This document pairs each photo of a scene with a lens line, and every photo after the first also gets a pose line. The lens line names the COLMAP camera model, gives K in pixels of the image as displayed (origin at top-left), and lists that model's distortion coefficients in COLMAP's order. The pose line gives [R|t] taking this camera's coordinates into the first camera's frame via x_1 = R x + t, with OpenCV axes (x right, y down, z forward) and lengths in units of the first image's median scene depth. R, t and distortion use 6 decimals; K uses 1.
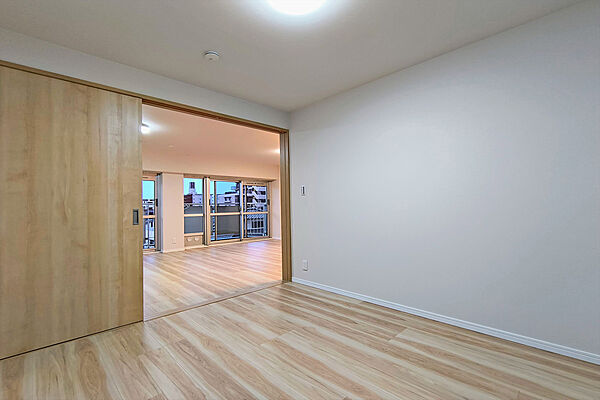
lens RADIAL K [[275.0, 0, 299.6], [0, 275.0, 201.1], [0, 0, 1]] dist [0.002571, 0.000712]
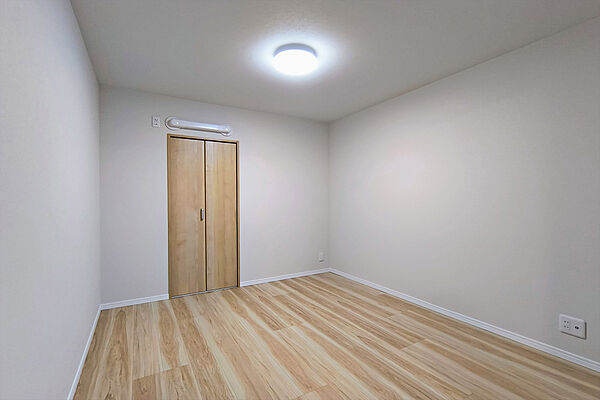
lens RADIAL K [[275.0, 0, 299.5], [0, 275.0, 202.2], [0, 0, 1]] dist [0.002571, 0.000712]
pose [[-0.971149, 0.013886, 0.238068, -0.275332], [0.012120, 0.999887, -0.008879, -0.020385], [-0.238165, -0.005738, -0.971208, 1.881231]]
